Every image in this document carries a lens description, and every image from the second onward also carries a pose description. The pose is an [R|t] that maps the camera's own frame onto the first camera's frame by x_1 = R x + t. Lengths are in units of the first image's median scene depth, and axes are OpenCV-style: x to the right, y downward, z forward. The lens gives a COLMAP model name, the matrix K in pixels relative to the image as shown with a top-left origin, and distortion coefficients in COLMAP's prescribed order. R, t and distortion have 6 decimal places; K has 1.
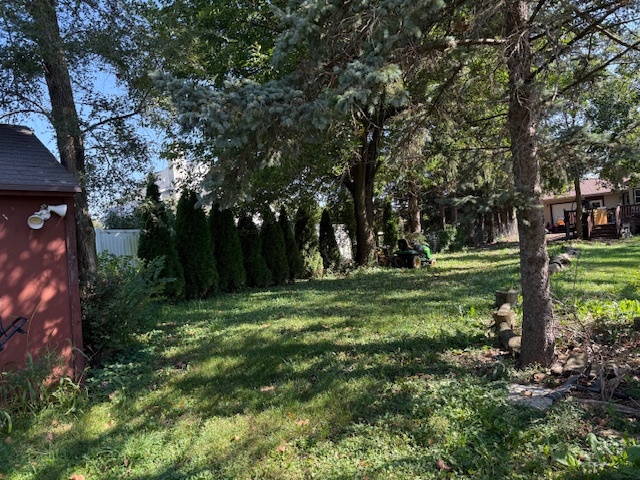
lens RADIAL K [[431.2, 0, 320.0], [0, 431.2, 243.3], [0, 0, 1]] dist [0.071976, -0.085397]
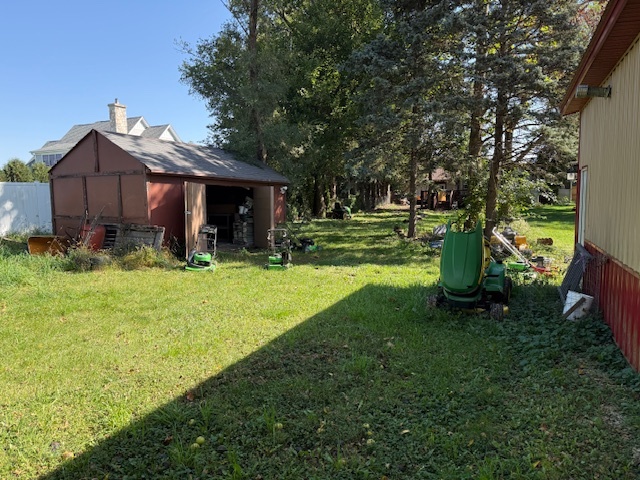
lens RADIAL K [[431.2, 0, 320.0], [0, 431.2, 243.3], [0, 0, 1]] dist [0.071976, -0.085397]
pose [[0.956717, 0.039572, 0.288316, -0.221259], [-0.065460, 0.994586, 0.080709, 0.009981], [-0.283561, -0.096089, 0.954128, -0.383022]]
